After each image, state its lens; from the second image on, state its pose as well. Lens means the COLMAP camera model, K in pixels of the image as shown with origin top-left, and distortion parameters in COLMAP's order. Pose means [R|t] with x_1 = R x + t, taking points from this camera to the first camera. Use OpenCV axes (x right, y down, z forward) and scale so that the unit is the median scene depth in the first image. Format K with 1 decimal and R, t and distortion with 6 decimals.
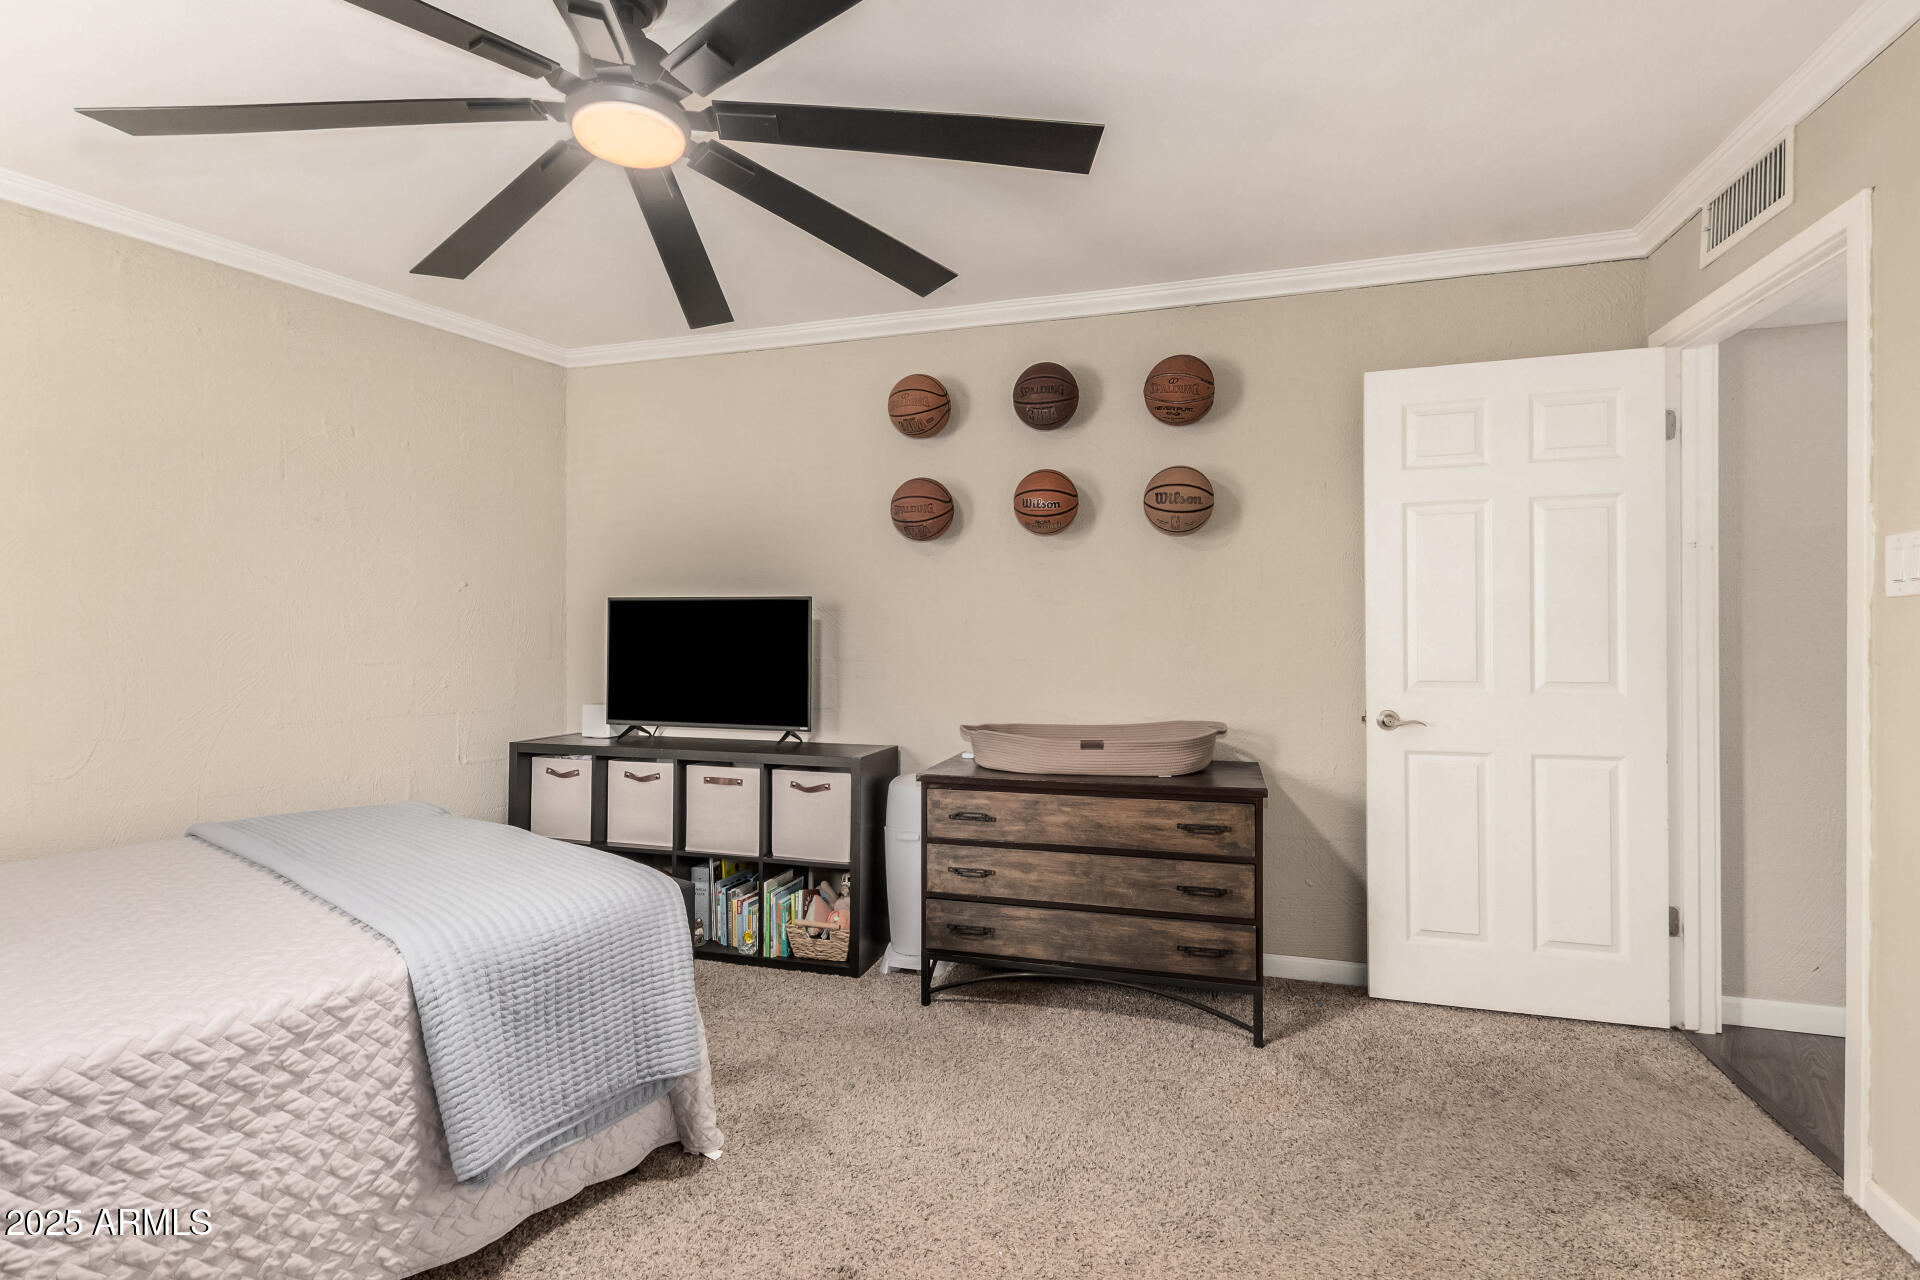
lens RADIAL K [[889.9, 0, 953.9], [0, 889.9, 631.7], [0, 0, 1]] dist [0.001778, -0.000210]
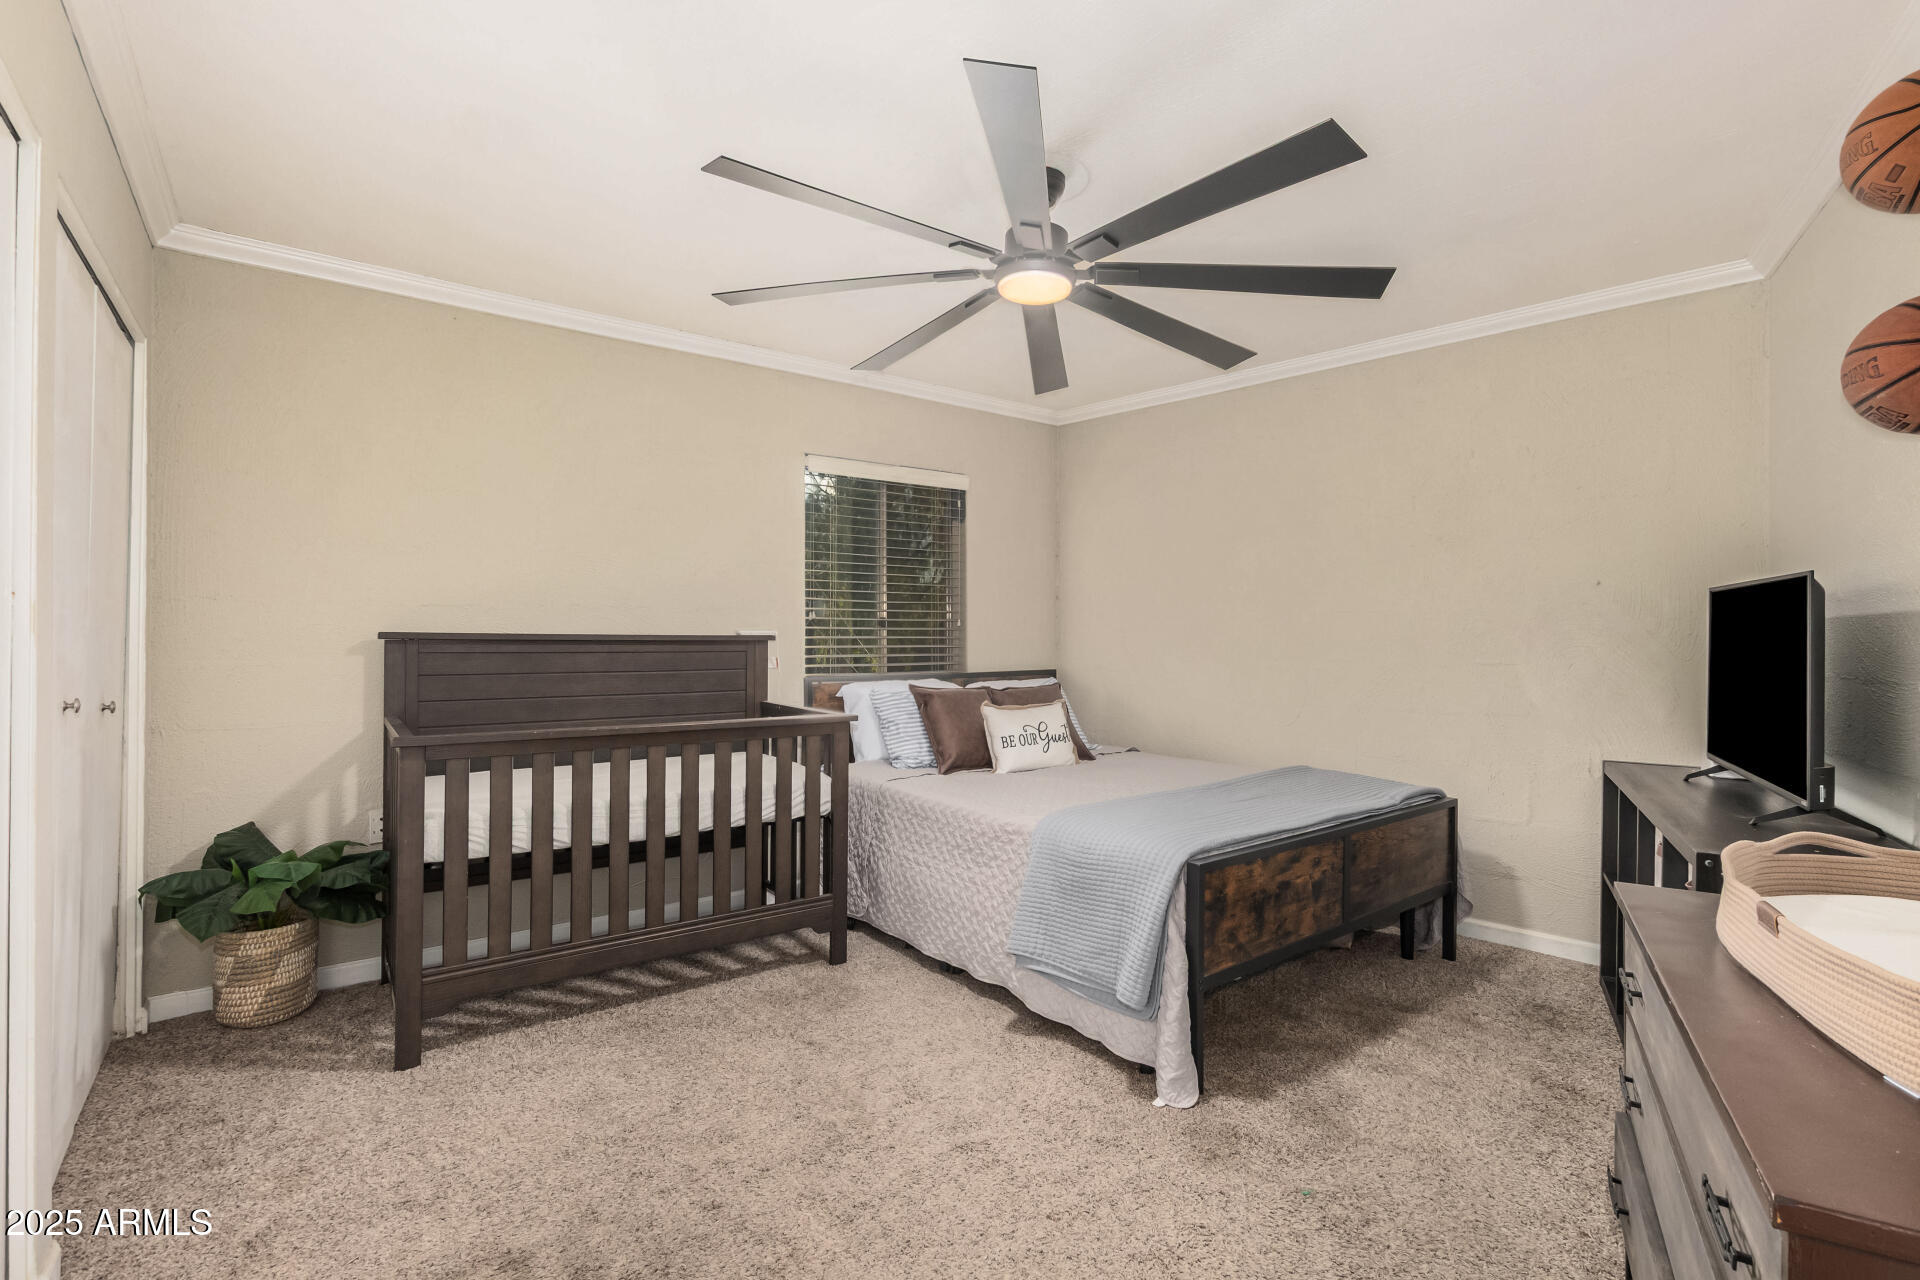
lens RADIAL K [[889.9, 0, 953.9], [0, 889.9, 631.7], [0, 0, 1]] dist [0.001778, -0.000210]
pose [[-0.257277, -0.001405, -0.966337, 1.123144], [-0.003826, 0.999993, -0.000435, -0.001174], [0.966330, 0.003585, -0.257281, 1.324493]]
